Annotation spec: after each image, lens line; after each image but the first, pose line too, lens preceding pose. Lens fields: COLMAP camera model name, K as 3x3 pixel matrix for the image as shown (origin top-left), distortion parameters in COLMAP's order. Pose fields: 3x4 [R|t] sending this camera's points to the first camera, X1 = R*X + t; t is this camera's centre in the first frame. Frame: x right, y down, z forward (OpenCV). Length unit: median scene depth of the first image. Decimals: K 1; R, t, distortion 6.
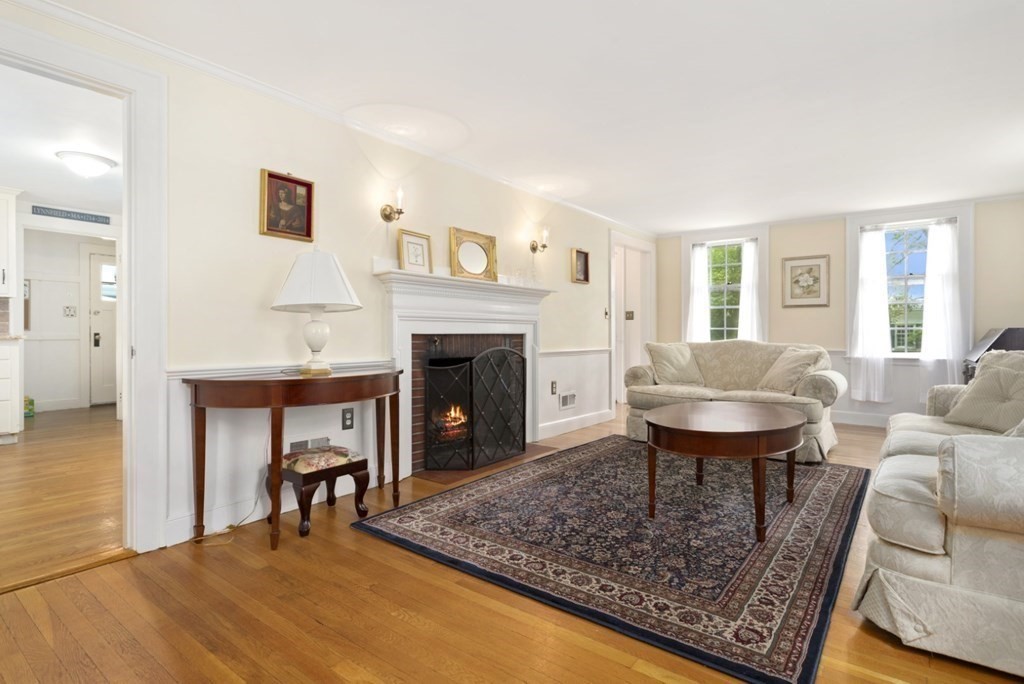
lens RADIAL K [[518.5, 0, 513.7], [0, 518.5, 330.0], [0, 0, 1]] dist [-0.002081, 0.001536]
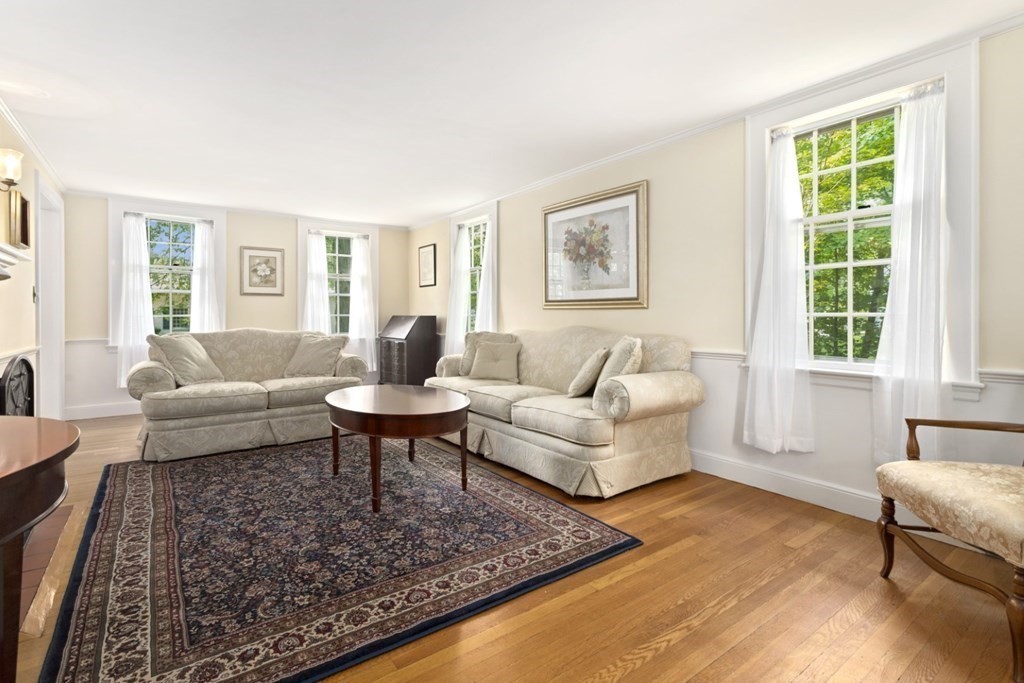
lens RADIAL K [[493.7, 0, 515.5], [0, 493.7, 310.5], [0, 0, 1]] dist [0.000574, 0.002075]
pose [[0.276894, 0.004996, 0.960887, -0.537169], [-0.002143, 0.999987, -0.004582, -0.019728], [-0.960898, -0.000790, 0.276901, 0.454158]]
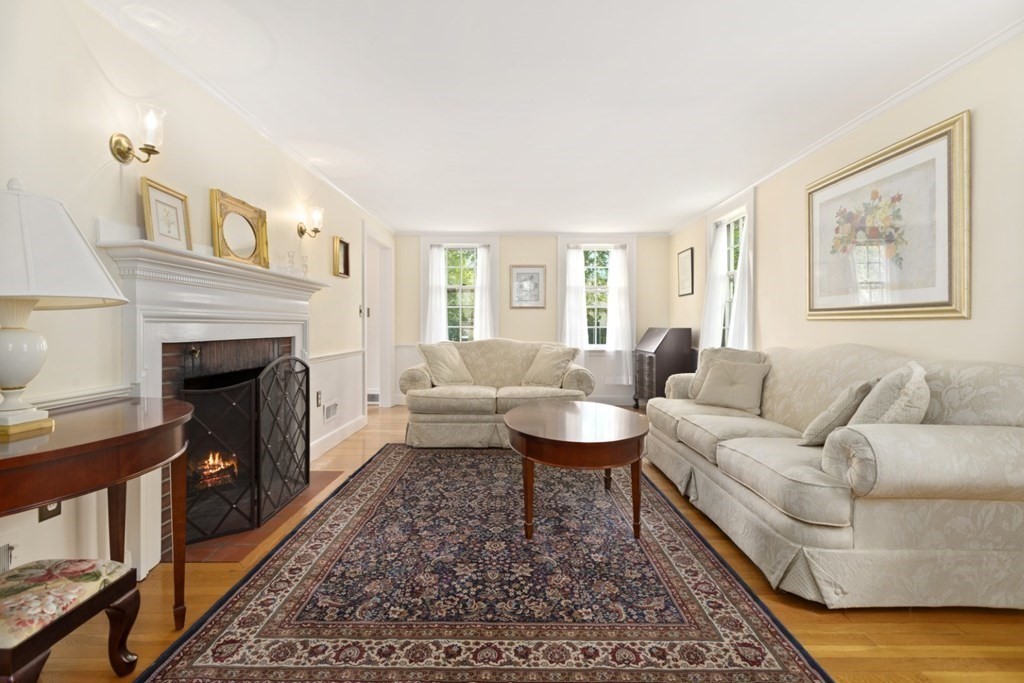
lens RADIAL K [[485.9, 0, 511.3], [0, 485.9, 323.7], [0, 0, 1]] dist [0.001249, 0.001529]
pose [[0.793576, 0.001501, 0.608469, -0.271855], [-0.002526, 0.999996, 0.000827, -0.022385], [-0.608466, -0.002193, 0.793577, 0.309669]]
